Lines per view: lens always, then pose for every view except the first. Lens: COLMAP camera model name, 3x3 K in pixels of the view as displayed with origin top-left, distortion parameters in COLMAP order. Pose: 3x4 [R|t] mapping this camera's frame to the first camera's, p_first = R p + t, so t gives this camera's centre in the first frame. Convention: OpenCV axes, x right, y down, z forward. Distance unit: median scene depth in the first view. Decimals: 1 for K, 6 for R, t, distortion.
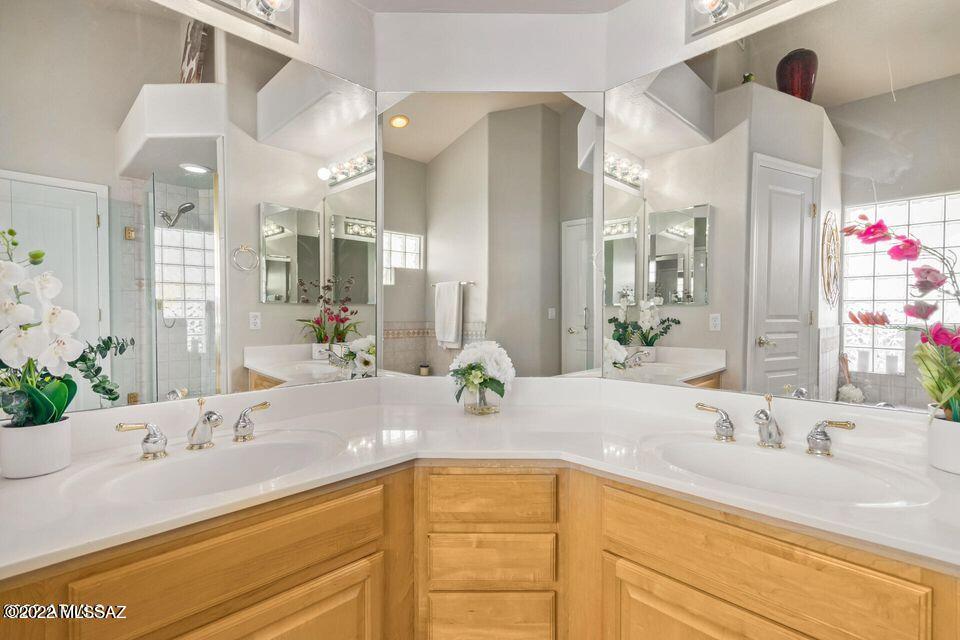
lens RADIAL K [[451.4, 0, 478.8], [0, 451.4, 321.0], [0, 0, 1]] dist [0.011343, -0.003062]
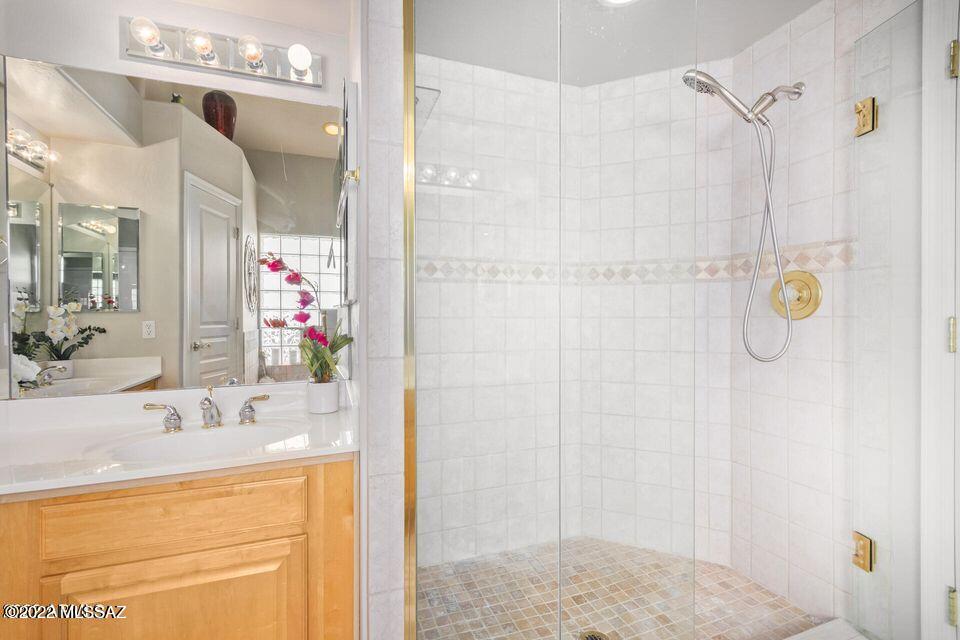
lens RADIAL K [[451.4, 0, 482.3], [0, 451.4, 319.1], [0, 0, 1]] dist [0.011343, -0.003062]
pose [[0.425563, -0.007927, 0.904894, -0.089797], [0.024502, 0.999696, -0.002766, 0.001140], [-0.904597, 0.023349, 0.425627, -0.112643]]
